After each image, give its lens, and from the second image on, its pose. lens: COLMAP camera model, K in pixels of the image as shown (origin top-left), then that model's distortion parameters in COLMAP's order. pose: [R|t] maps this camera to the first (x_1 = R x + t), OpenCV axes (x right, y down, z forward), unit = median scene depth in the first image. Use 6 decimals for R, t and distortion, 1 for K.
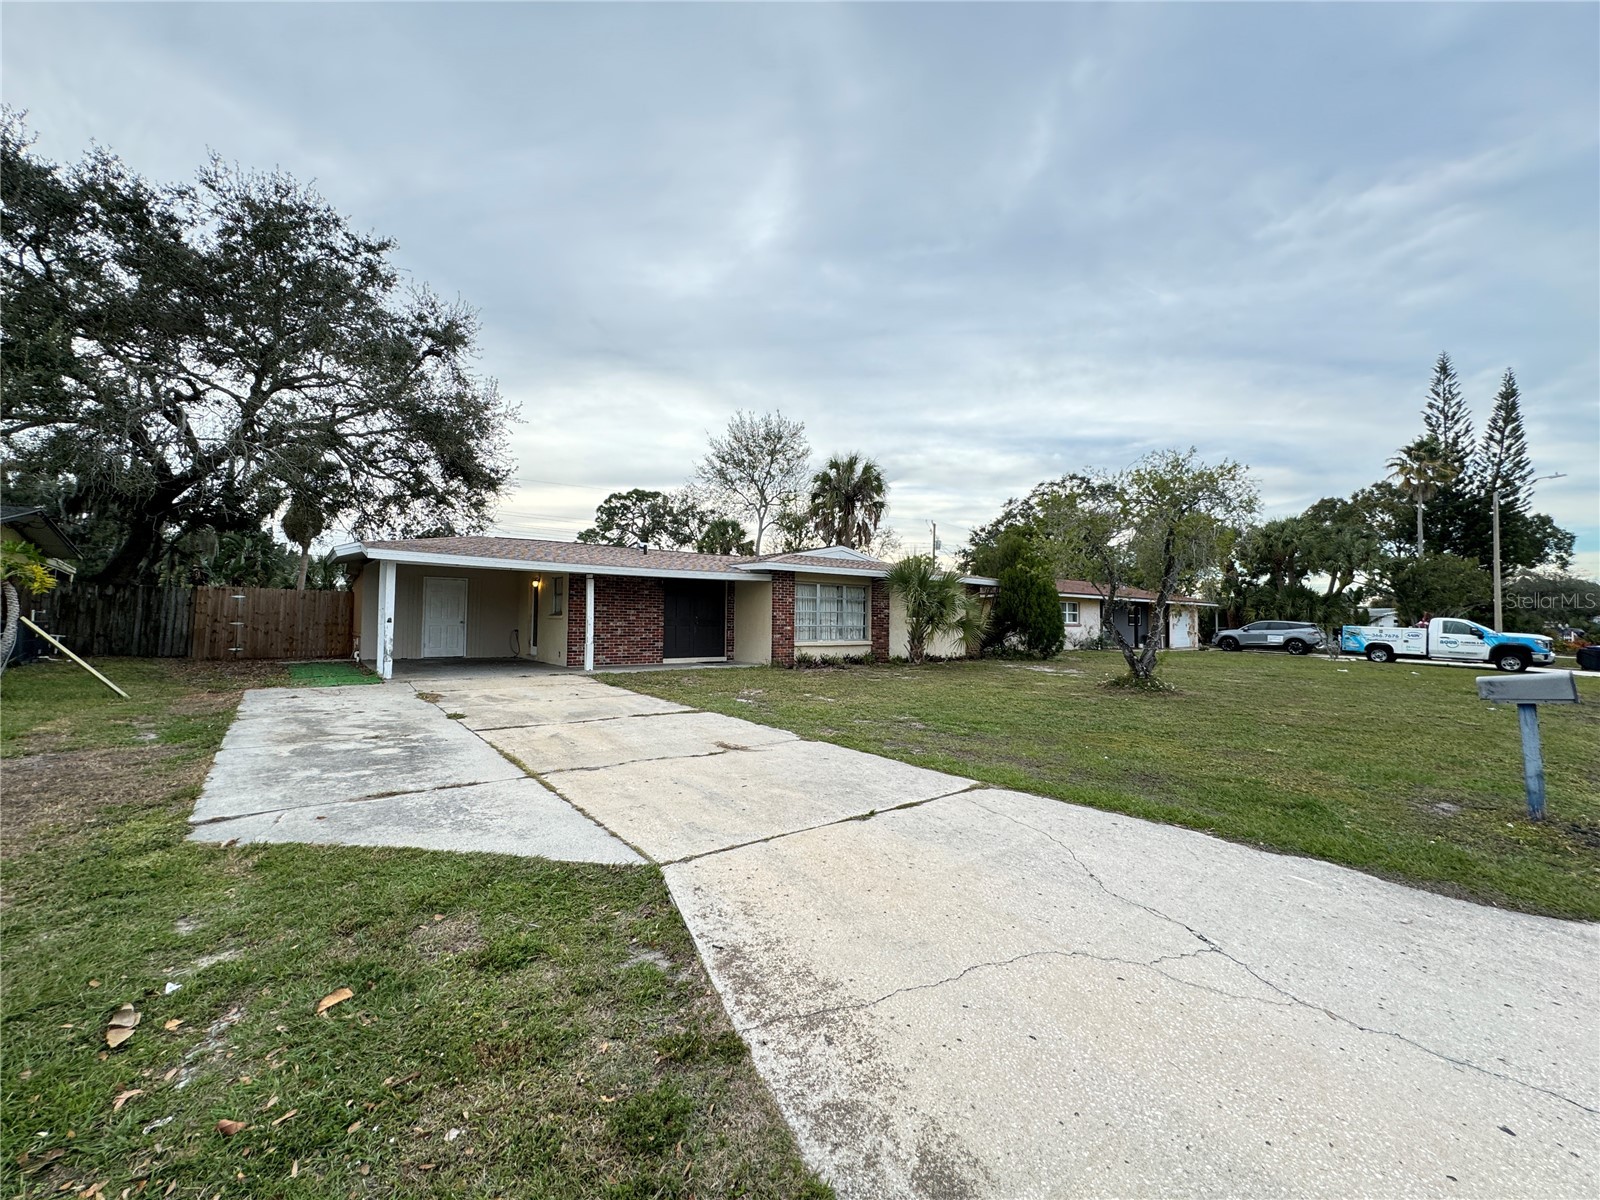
lens RADIAL K [[641.1, 0, 800.3], [0, 641.1, 599.6], [0, 0, 1]] dist [0.001919, 0.001682]
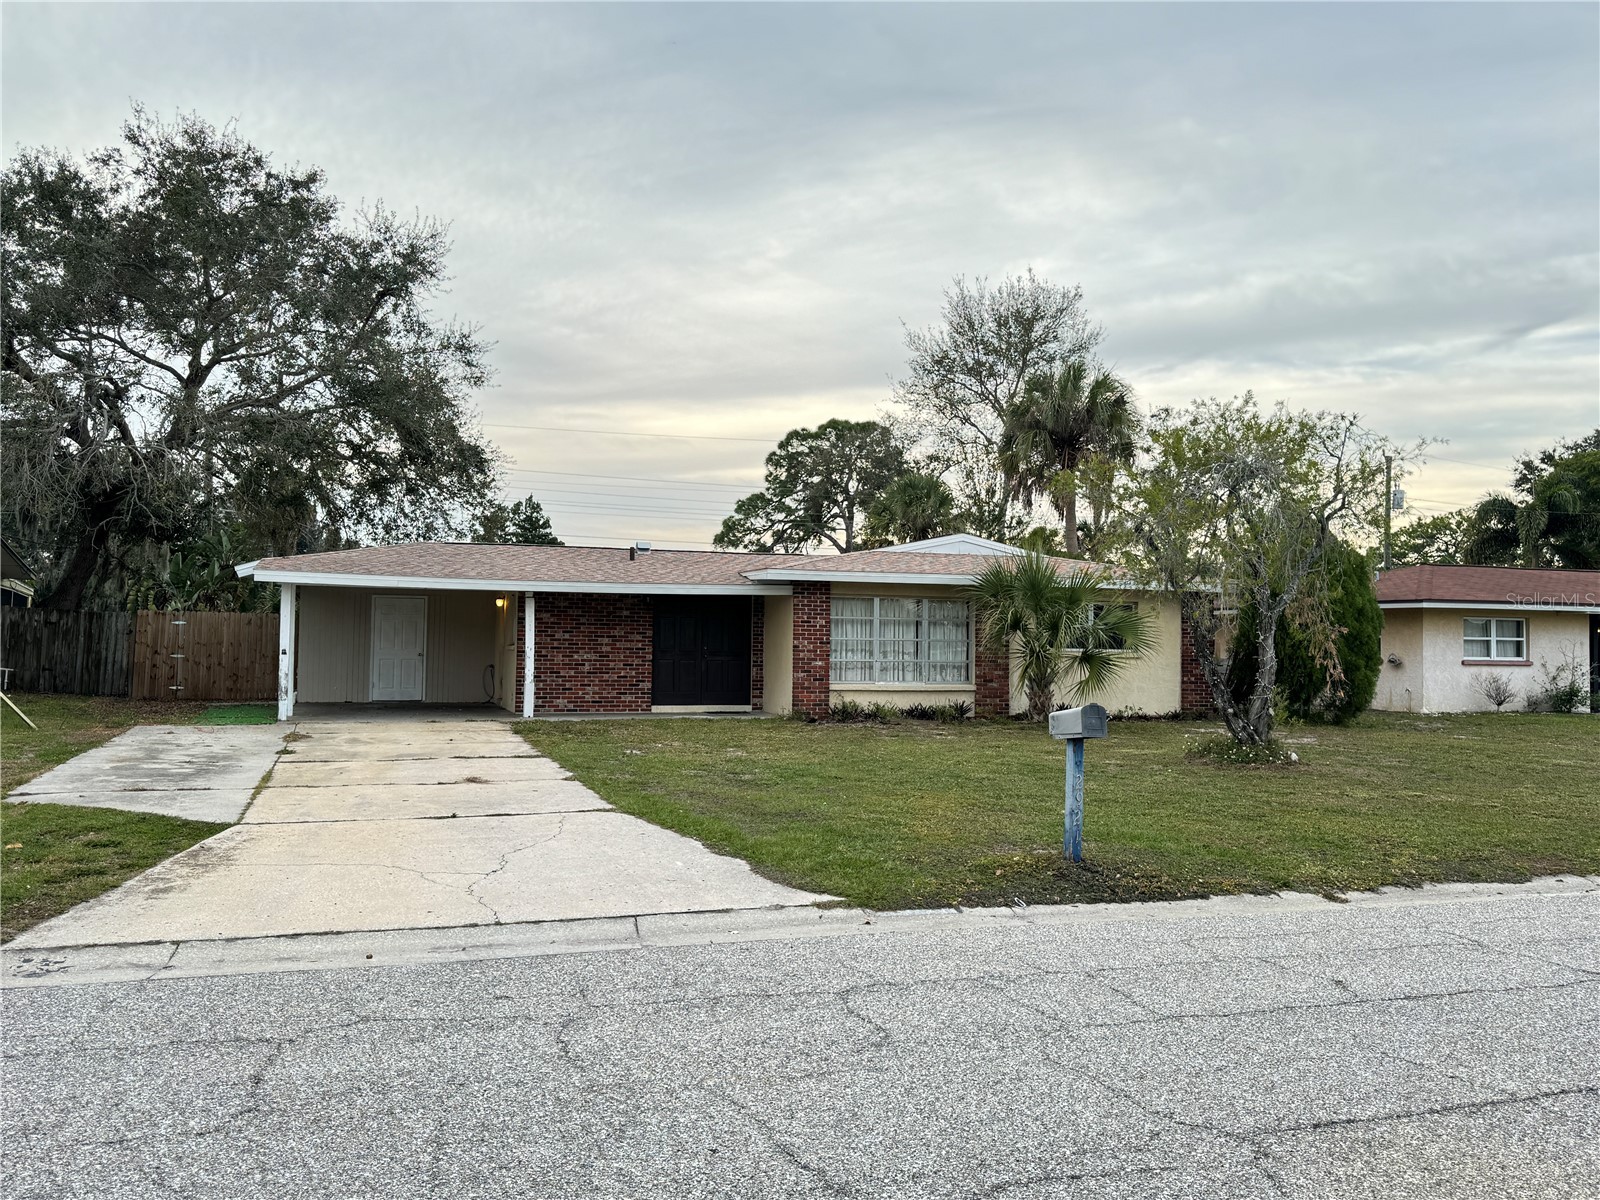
lens RADIAL K [[1262.5, 0, 805.6], [0, 1262.5, 610.5], [0, 0, 1]] dist [0.051067, -0.044355]
pose [[0.945609, -0.010276, -0.325143, 0.401130], [0.009521, 0.999947, -0.003914, -0.006378], [0.325166, 0.000606, 0.945657, -0.266898]]
